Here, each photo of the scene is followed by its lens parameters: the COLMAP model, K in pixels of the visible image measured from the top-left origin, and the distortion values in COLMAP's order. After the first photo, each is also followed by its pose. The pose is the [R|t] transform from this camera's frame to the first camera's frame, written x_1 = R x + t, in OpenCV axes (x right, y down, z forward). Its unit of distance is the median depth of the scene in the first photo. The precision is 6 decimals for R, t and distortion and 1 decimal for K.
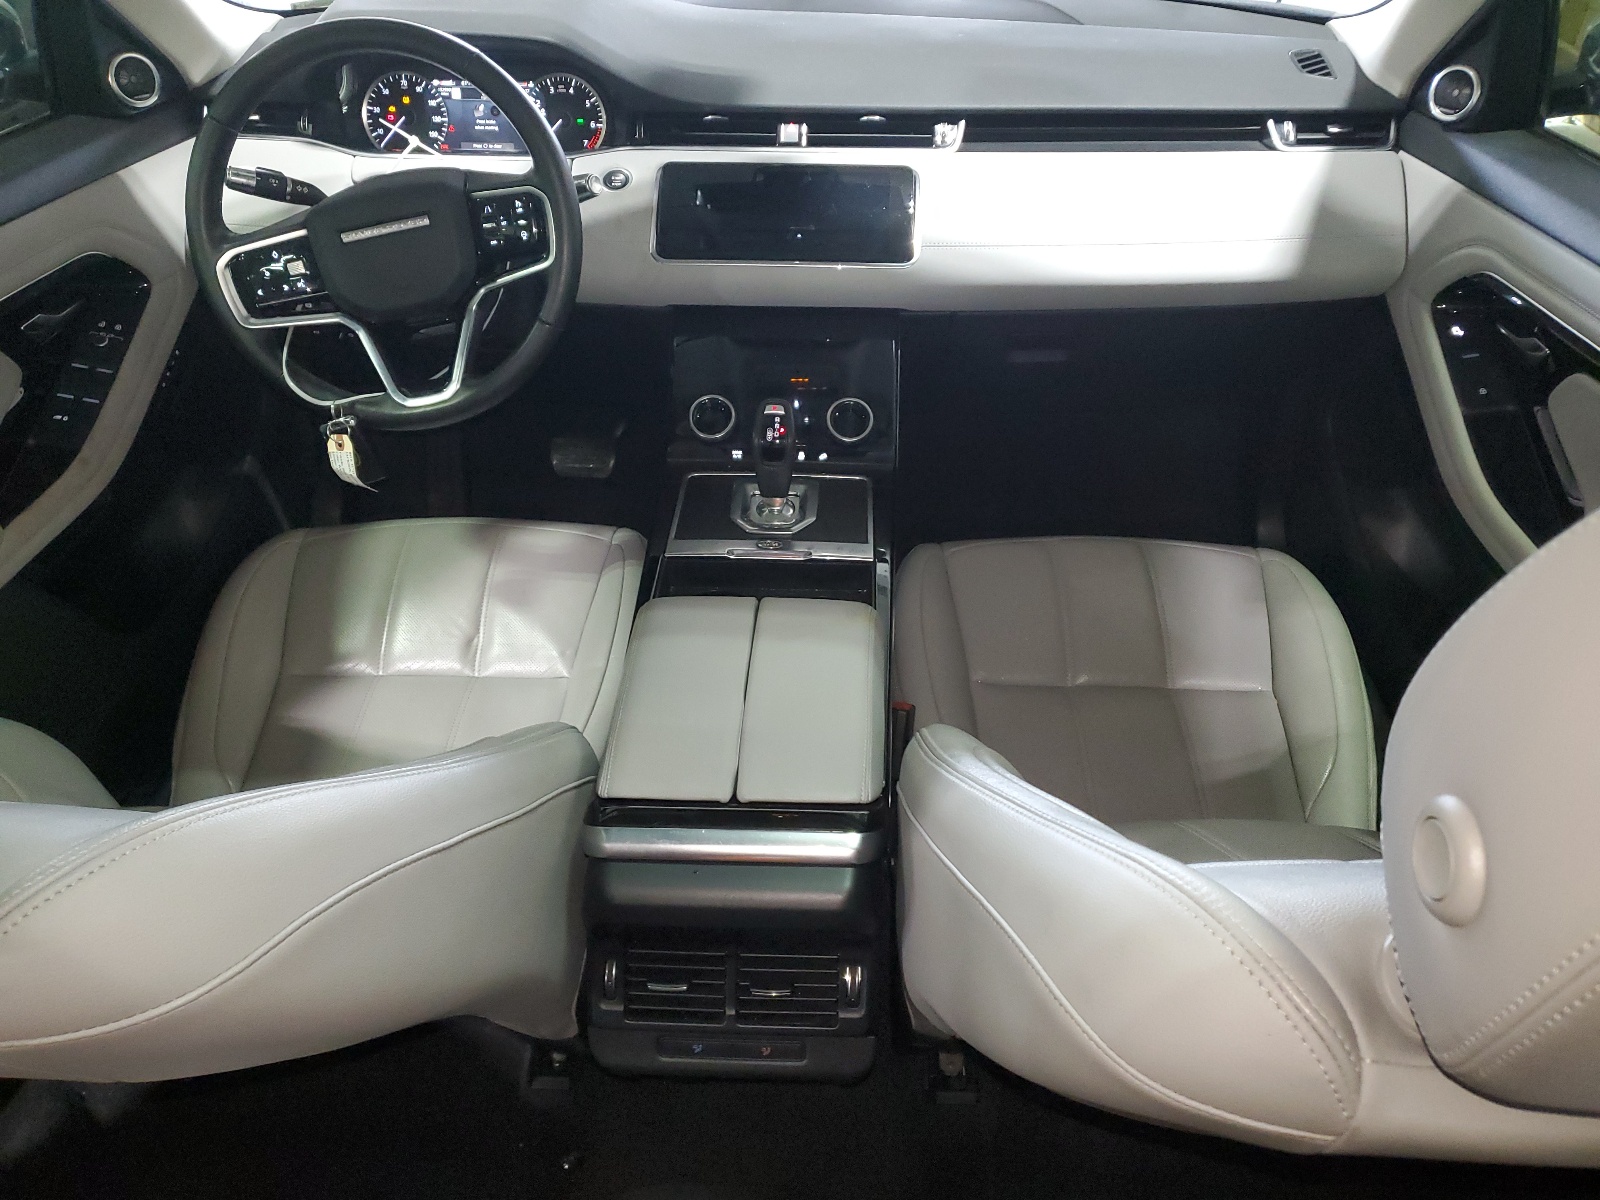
lens RADIAL K [[1212.9, 0, 795.1], [0, 1212.9, 599.4], [0, 0, 1]] dist [-0.010685, -0.003670]
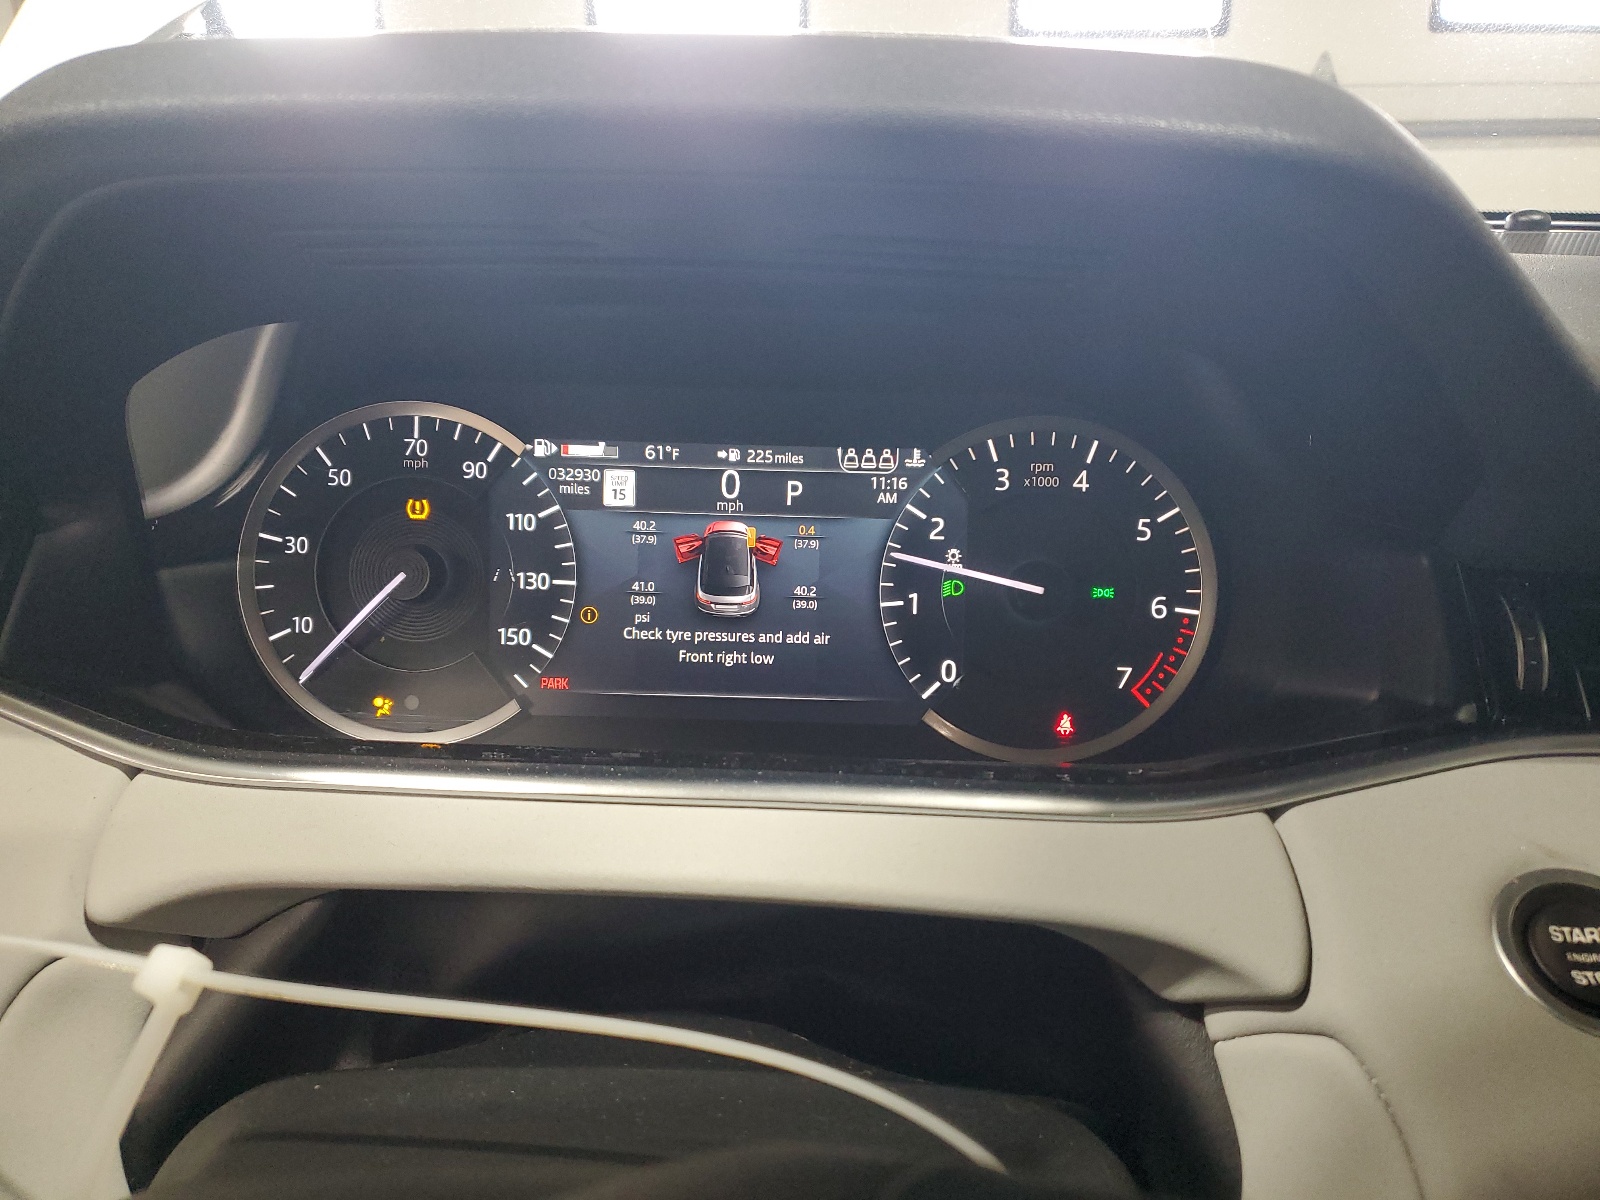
lens RADIAL K [[1212.9, 0, 802.1], [0, 1212.9, 602.8], [0, 0, 1]] dist [-0.010685, -0.003670]
pose [[0.998972, 0.005459, 0.045000, -0.253159], [0.009261, 0.947203, -0.320501, -0.312785], [-0.044373, 0.320589, 0.946179, 0.763403]]
